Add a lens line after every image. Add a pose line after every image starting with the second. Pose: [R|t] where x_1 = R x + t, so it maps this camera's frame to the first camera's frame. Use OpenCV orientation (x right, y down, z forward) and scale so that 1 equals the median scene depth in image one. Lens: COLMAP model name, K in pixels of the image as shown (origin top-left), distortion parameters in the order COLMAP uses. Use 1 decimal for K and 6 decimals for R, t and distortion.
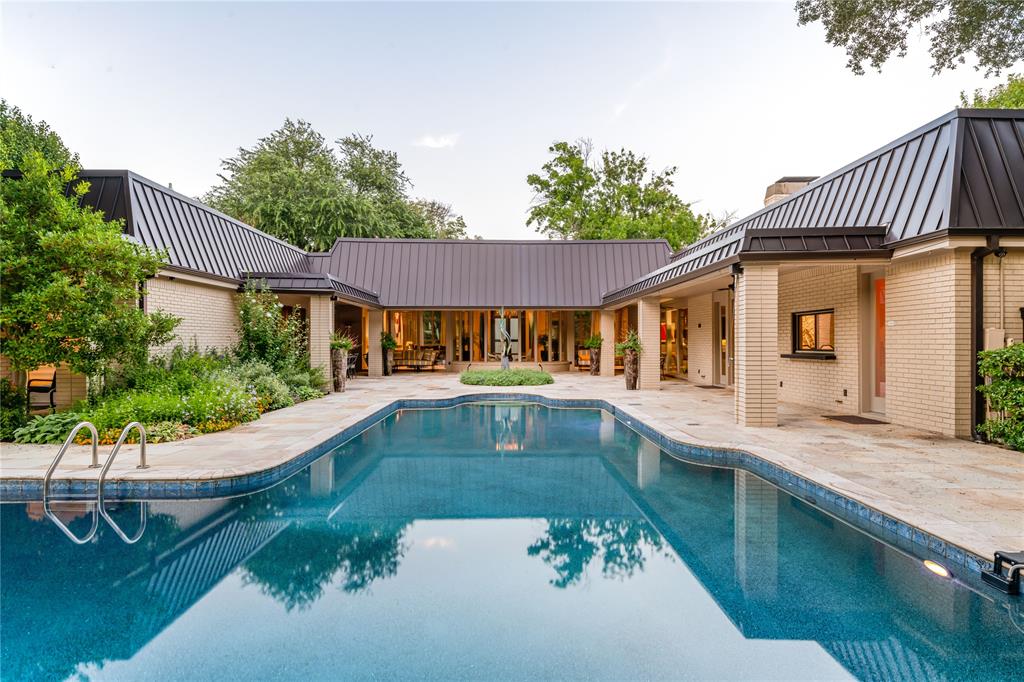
lens RADIAL K [[540.8, 0, 512.8], [0, 540.8, 342.9], [0, 0, 1]] dist [-0.002526, -0.005171]
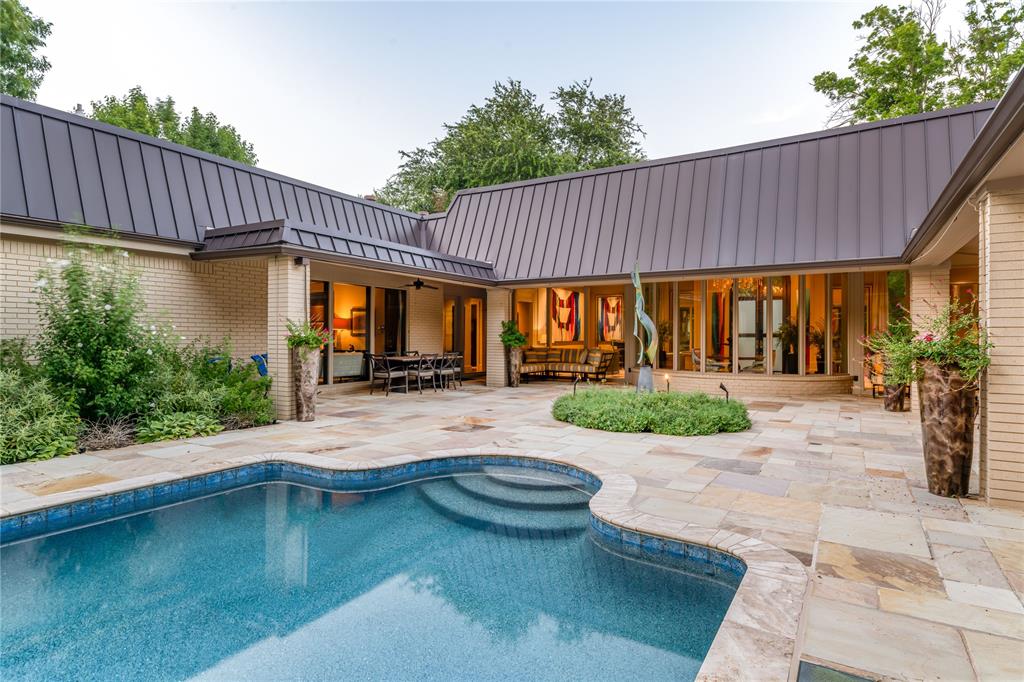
lens RADIAL K [[540.8, 0, 504.4], [0, 540.8, 339.5], [0, 0, 1]] dist [-0.002526, -0.005171]
pose [[0.833523, 0.006474, -0.552446, 0.077872], [-0.005509, 0.999979, 0.003407, 0.000251], [0.552457, 0.000204, 0.833542, 0.267666]]
